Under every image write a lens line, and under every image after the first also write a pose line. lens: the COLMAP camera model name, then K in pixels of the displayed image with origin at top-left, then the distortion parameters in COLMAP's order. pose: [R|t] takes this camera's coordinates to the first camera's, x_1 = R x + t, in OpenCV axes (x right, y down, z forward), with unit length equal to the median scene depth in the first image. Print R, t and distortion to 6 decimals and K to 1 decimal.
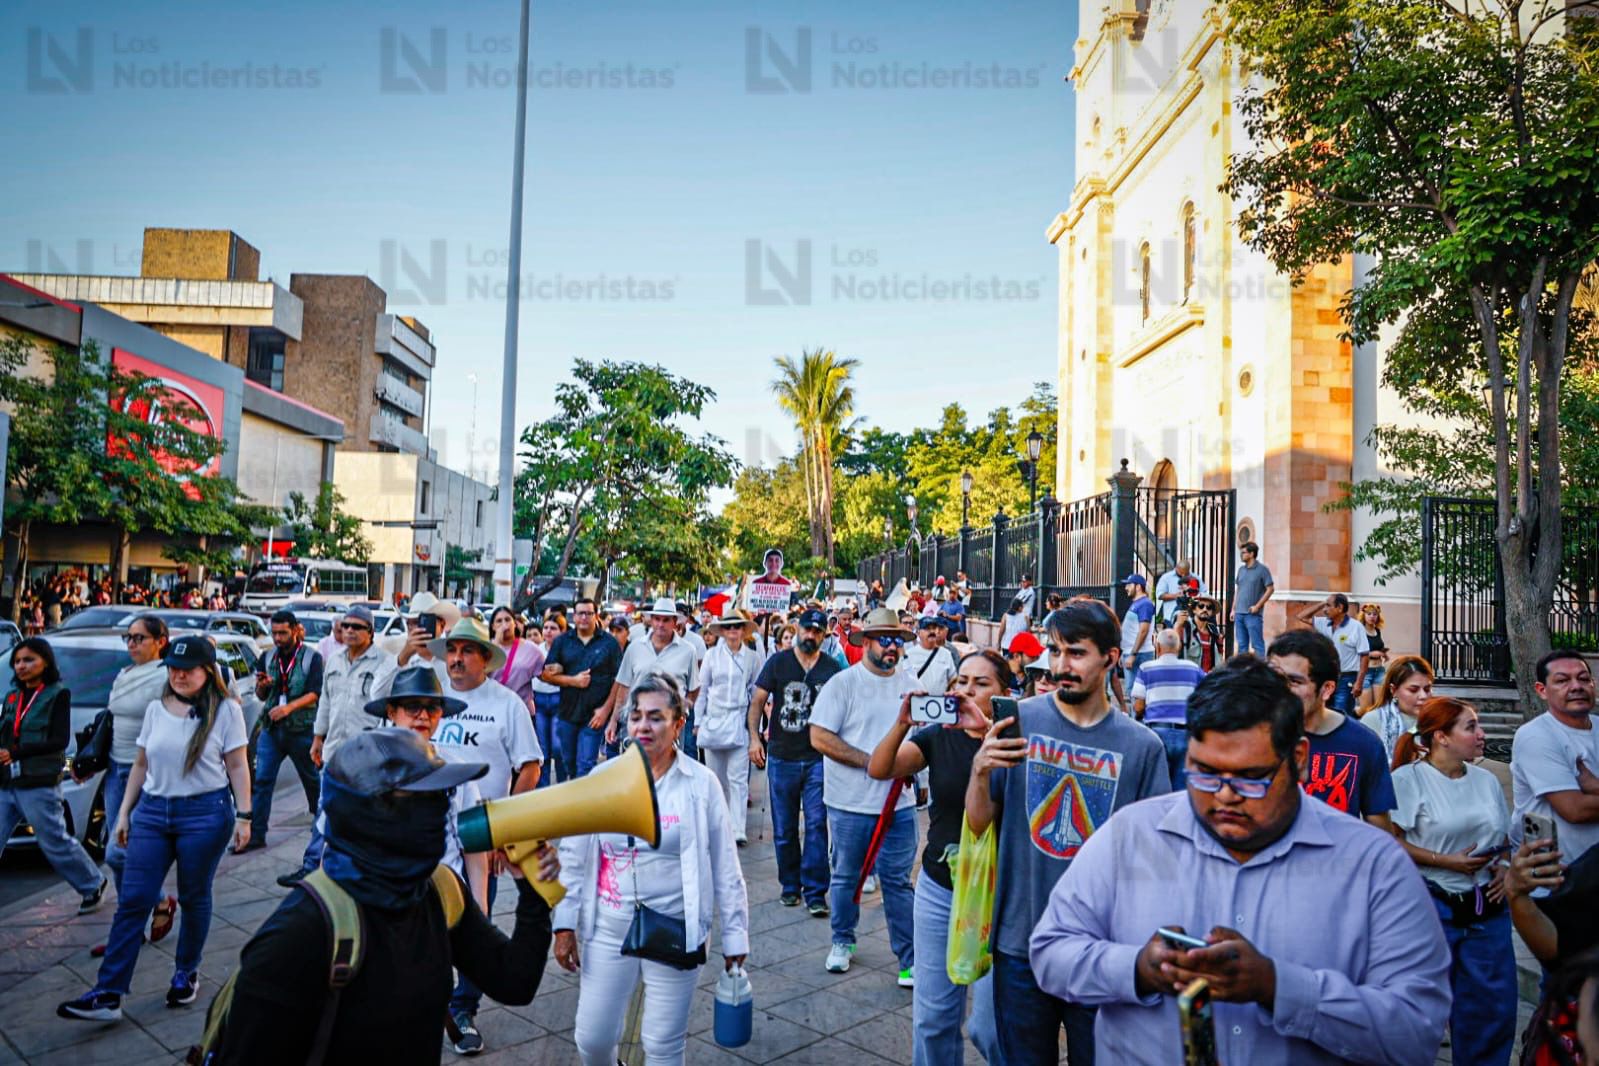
lens RADIAL K [[1138.0, 0, 817.4], [0, 1138.0, 527.2], [0, 0, 1]] dist [-0.055204, 0.056481]
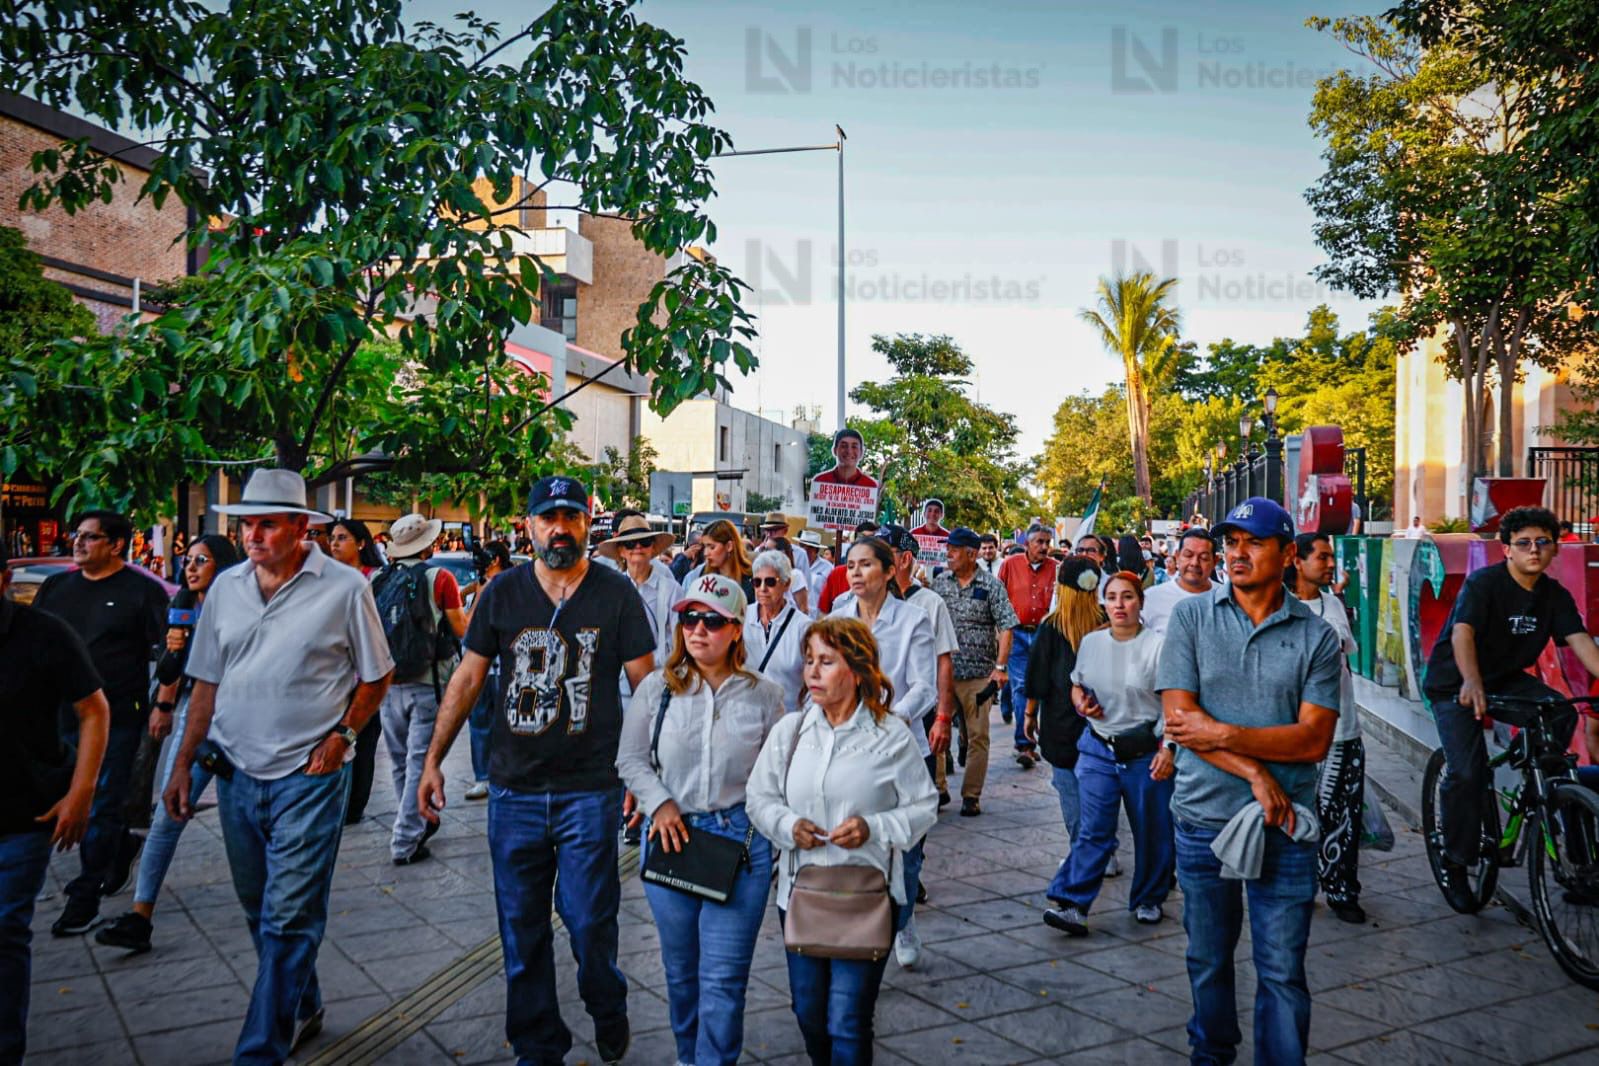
lens RADIAL K [[742.4, 0, 799.5], [0, 742.4, 533.0], [0, 0, 1]] dist [-0.022512, -0.000102]
pose [[0.951059, -0.017953, -0.308488, -0.078609], [0.034921, 0.998160, 0.049569, 0.016543], [0.307031, -0.057916, 0.949936, 0.350493]]
